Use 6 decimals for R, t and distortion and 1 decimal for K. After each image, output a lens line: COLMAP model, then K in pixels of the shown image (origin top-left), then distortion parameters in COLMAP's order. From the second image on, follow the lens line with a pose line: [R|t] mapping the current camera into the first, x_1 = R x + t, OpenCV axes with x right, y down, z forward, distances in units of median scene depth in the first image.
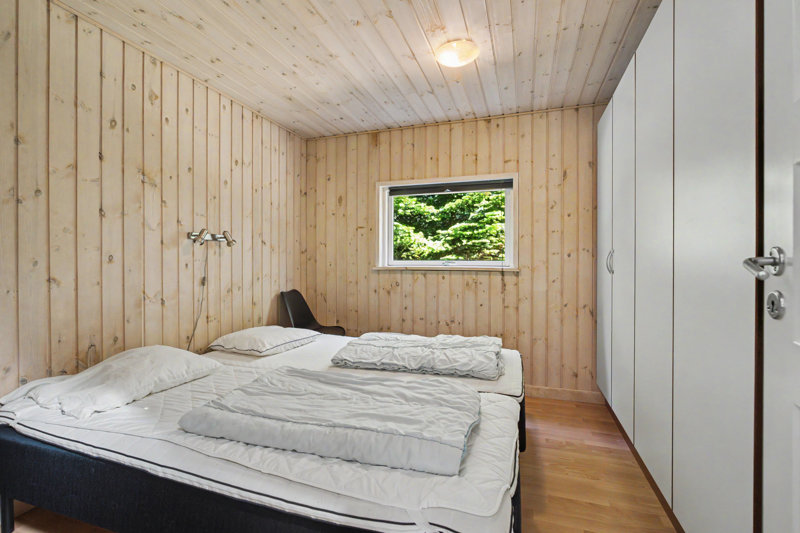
lens RADIAL K [[365.4, 0, 398.6], [0, 365.4, 256.7], [0, 0, 1]] dist [-0.015278, -0.000023]
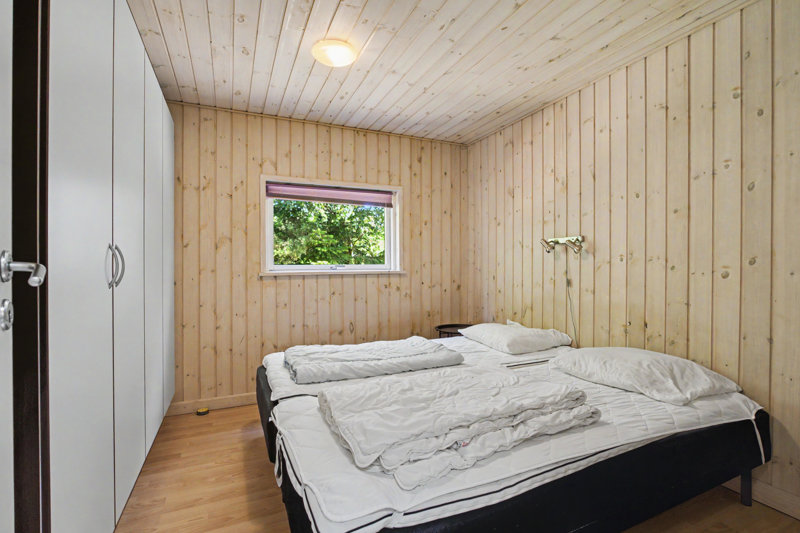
lens RADIAL K [[375.2, 0, 398.8], [0, 375.2, 261.9], [0, 0, 1]] dist [-0.002368, -0.000054]
pose [[0.729060, -0.004486, 0.684435, -0.468487], [0.004793, 0.999987, 0.001448, 0.002974], [-0.684433, 0.002225, 0.729072, 0.152759]]
